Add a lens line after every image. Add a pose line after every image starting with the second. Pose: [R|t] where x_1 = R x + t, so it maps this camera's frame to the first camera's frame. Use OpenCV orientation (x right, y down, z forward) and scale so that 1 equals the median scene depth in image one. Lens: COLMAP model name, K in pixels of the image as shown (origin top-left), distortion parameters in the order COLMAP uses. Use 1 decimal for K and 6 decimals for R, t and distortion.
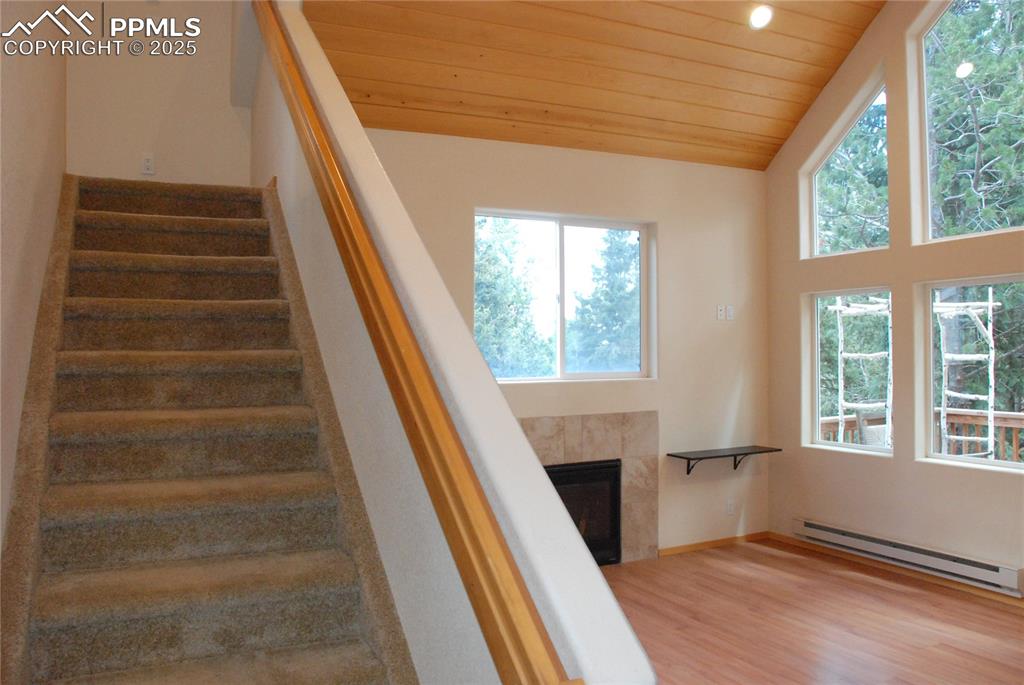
lens RADIAL K [[800.6, 0, 512.0], [0, 800.6, 342.5], [0, 0, 1]] dist [-0.165932, 0.122267]
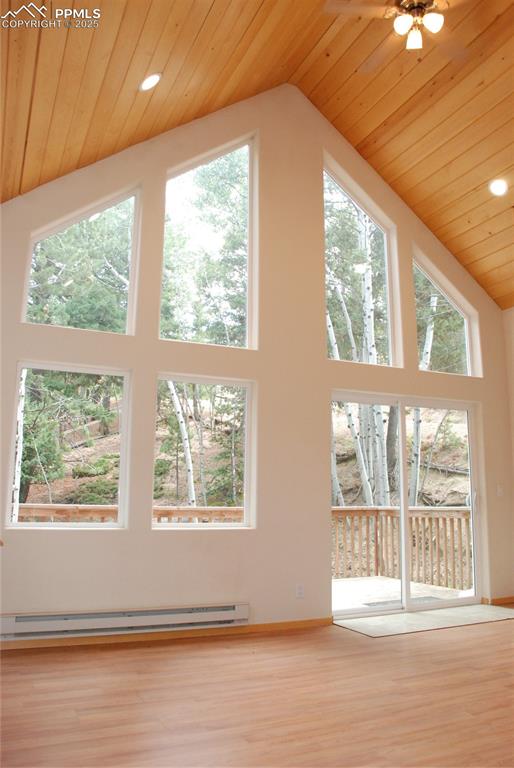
lens RADIAL K [[600.5, 0, 257.0], [0, 600.5, 384.0], [0, 0, 1]] dist [-0.165932, 0.122267]
pose [[0.017840, 0.202422, 0.979136, -0.410849], [-0.022313, 0.979128, -0.202014, 0.138815], [-0.999592, -0.018244, 0.021984, 0.995533]]
